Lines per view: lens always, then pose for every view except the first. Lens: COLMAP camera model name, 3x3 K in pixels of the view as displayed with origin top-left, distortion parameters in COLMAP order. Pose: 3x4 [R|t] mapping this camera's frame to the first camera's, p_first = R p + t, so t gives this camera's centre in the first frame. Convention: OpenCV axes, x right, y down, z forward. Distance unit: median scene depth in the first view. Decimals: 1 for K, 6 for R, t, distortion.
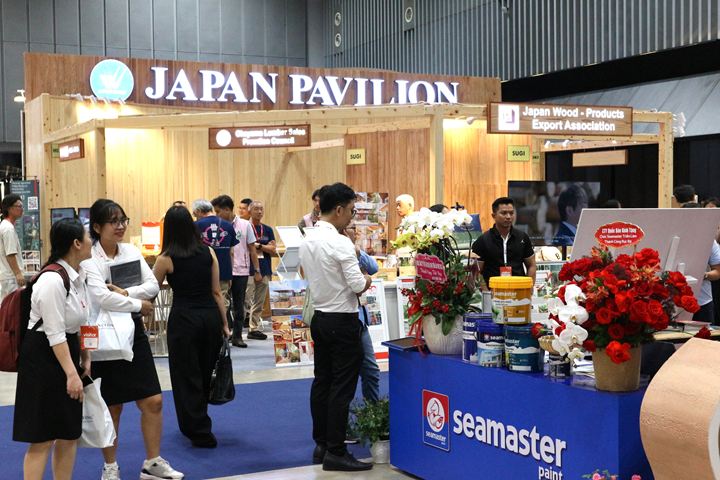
lens RADIAL K [[1107.9, 0, 360.0], [0, 1107.9, 240.2], [0, 0, 1]] dist [-0.000946, 0.000000]
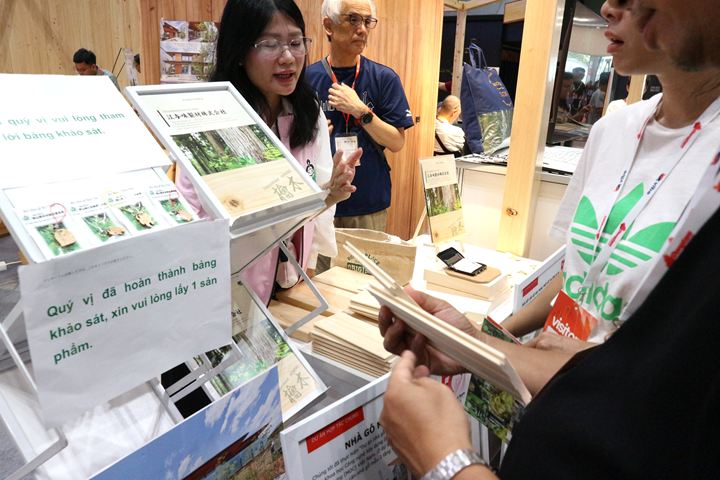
lens RADIAL K [[537.6, 0, 359.4], [0, 537.6, 239.8], [0, 0, 1]] dist [0.002704, 0.002344]
pose [[0.887592, -0.089778, 0.451798, -0.048084], [-0.026263, 0.969364, 0.244221, -0.005517], [-0.459882, -0.228634, 0.858041, 0.704156]]
